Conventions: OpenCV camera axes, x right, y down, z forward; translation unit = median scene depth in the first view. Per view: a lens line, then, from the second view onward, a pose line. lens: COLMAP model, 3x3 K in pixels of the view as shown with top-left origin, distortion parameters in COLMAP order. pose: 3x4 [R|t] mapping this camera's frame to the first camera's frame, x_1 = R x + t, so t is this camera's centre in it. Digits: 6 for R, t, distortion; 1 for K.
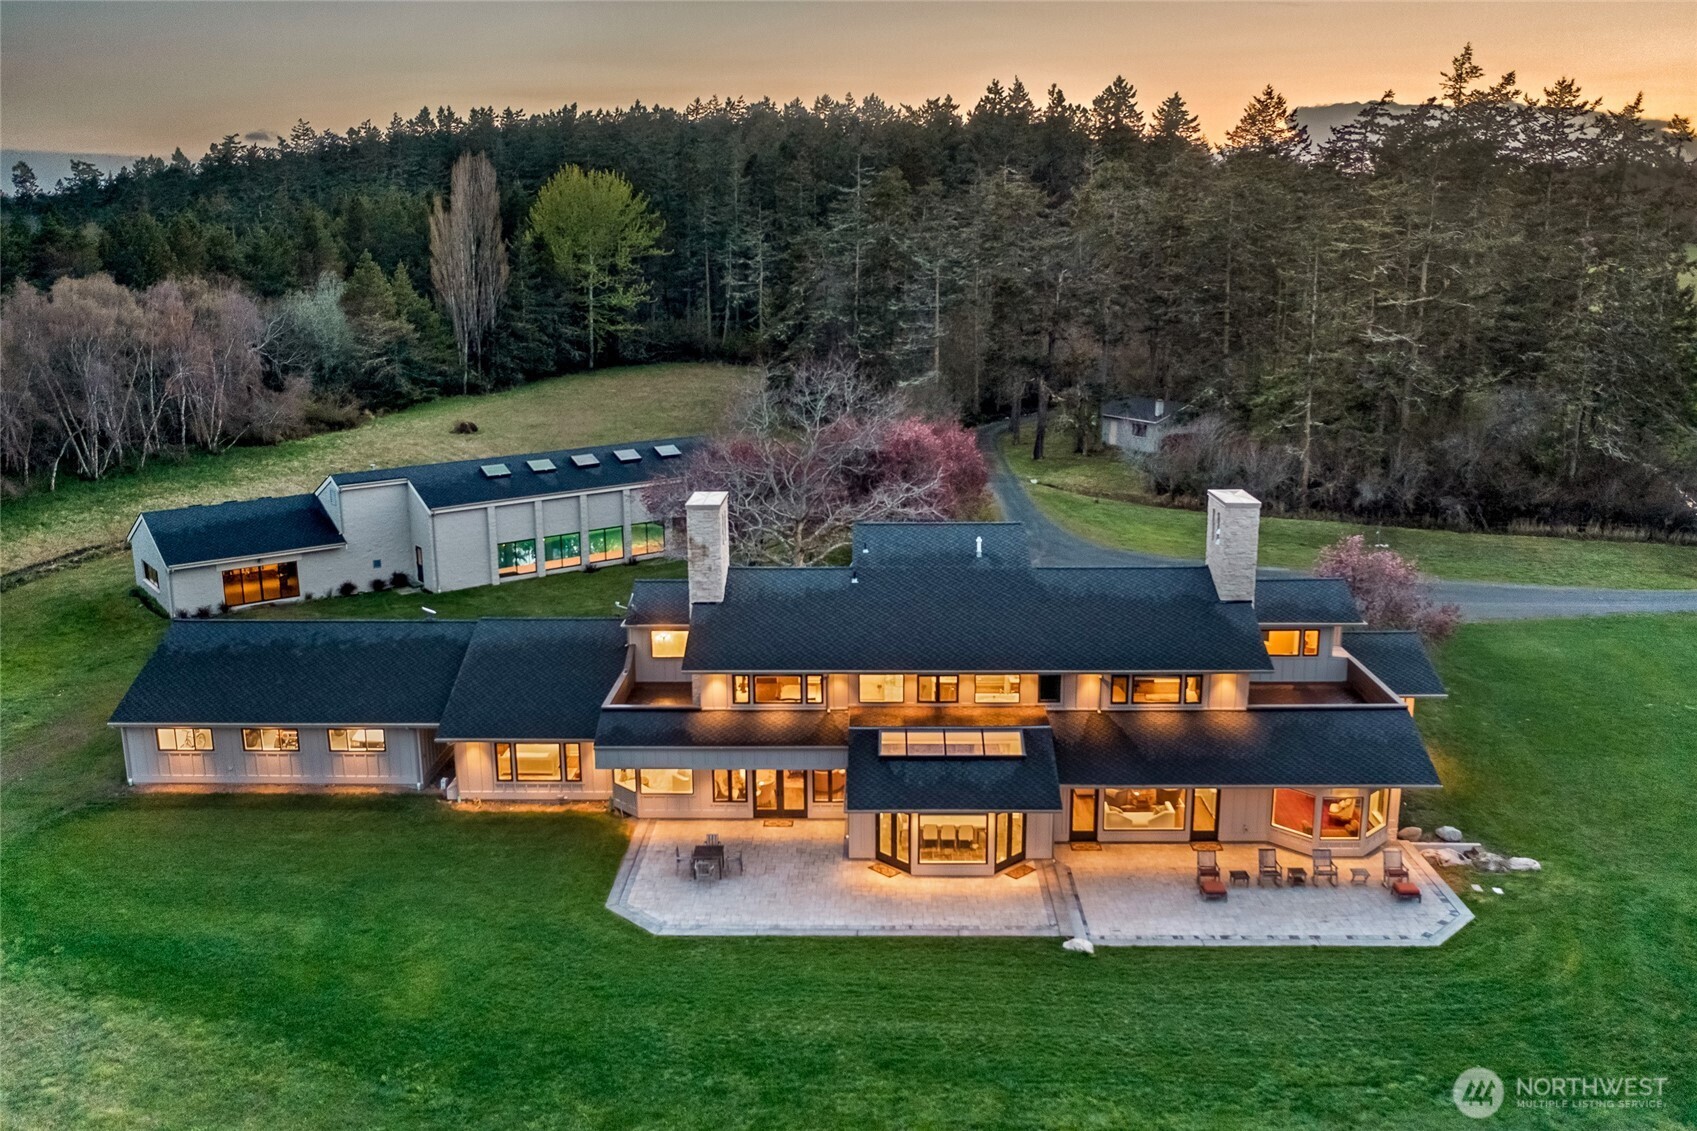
lens RADIAL K [[1395.3, 0, 848.5], [0, 1395.3, 565.5], [0, 0, 1]] dist [0.000093, 0.002013]
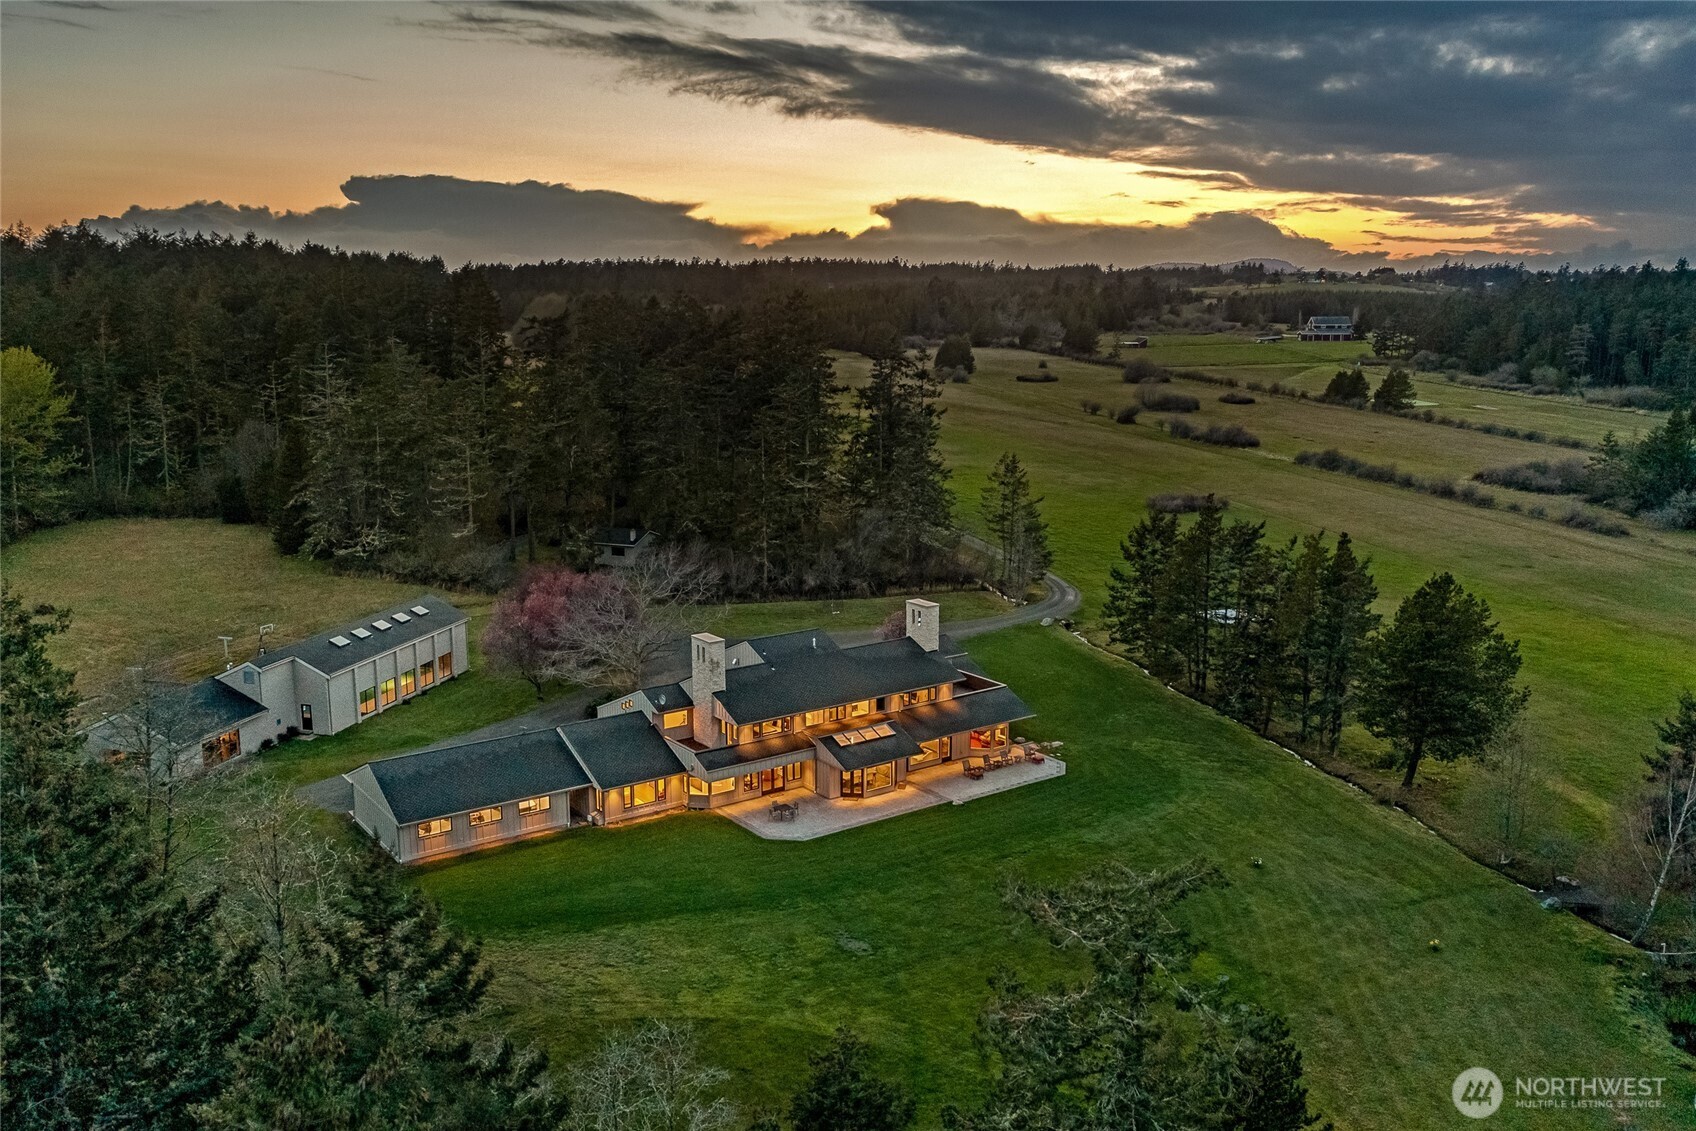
lens RADIAL K [[1394.4, 0, 848.0], [0, 1394.4, 565.5], [0, 0, 1]] dist [0.000093, 0.002013]
pose [[0.798960, -0.106634, 0.591855, -1.123254], [0.134454, 0.990915, -0.002971, -0.120460], [-0.586162, 0.081951, 0.806039, -0.692420]]
